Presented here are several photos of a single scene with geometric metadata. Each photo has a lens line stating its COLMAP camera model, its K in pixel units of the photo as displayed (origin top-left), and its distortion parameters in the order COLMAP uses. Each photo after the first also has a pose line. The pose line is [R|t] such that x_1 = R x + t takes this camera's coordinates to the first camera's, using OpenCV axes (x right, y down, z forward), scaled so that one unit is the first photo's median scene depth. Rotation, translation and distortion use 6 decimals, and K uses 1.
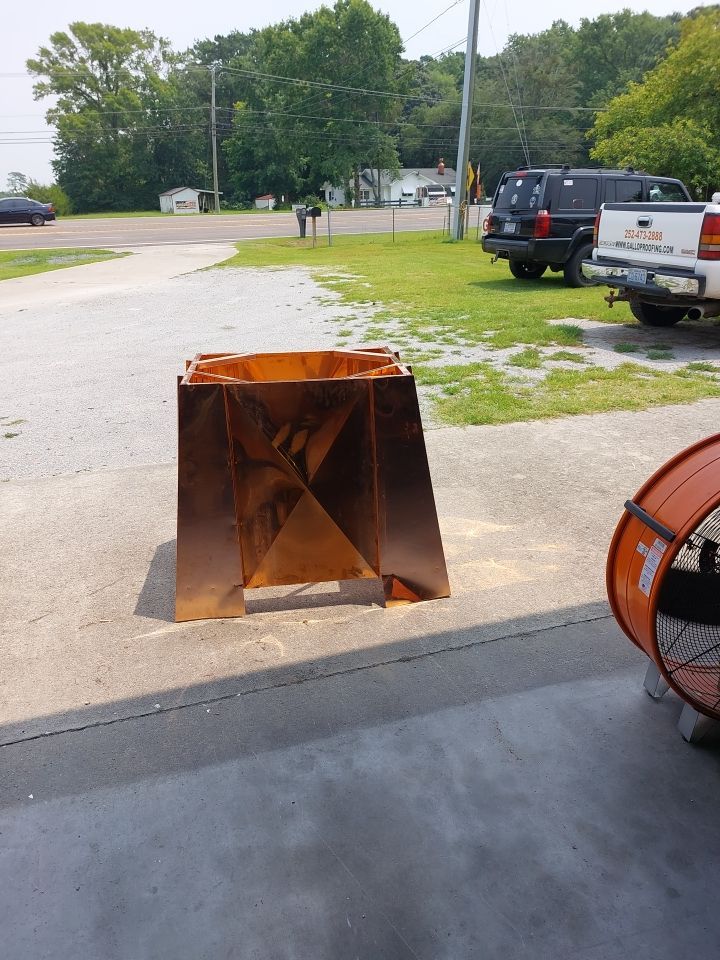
lens RADIAL K [[683.9, 0, 360.0], [0, 683.9, 480.0], [0, 0, 1]] dist [-0.001358, -0.002790]
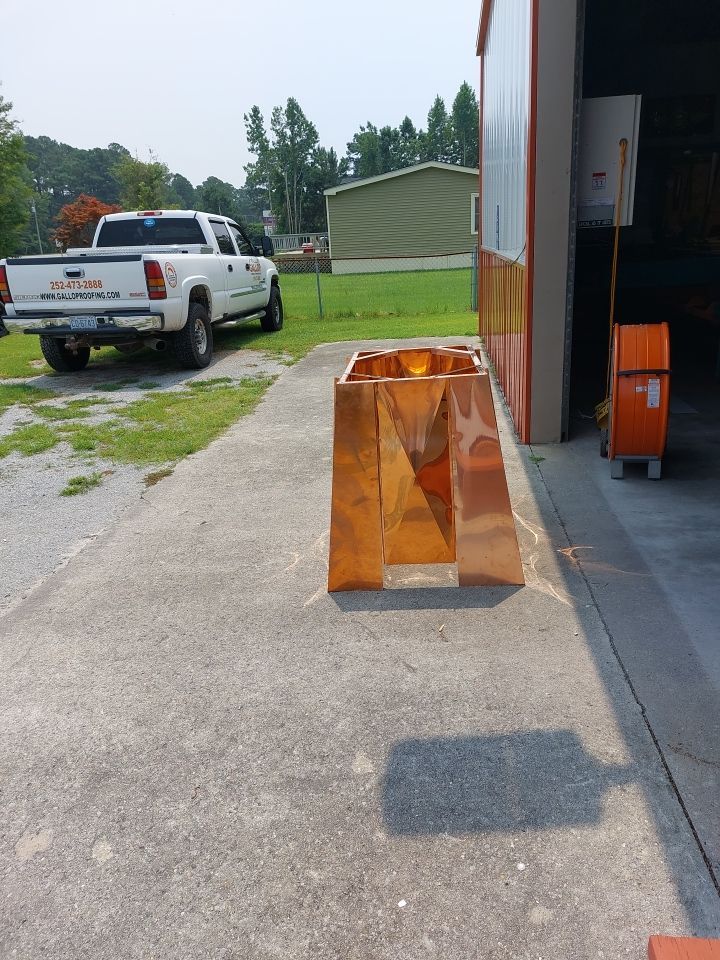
lens RADIAL K [[683.9, 0, 360.0], [0, 683.9, 480.0], [0, 0, 1]] dist [-0.001358, -0.002790]
pose [[0.406313, -0.297120, 0.864078, -0.437277], [0.375025, 0.916562, 0.138820, -0.062806], [-0.833227, 0.267646, 0.483838, 0.201201]]
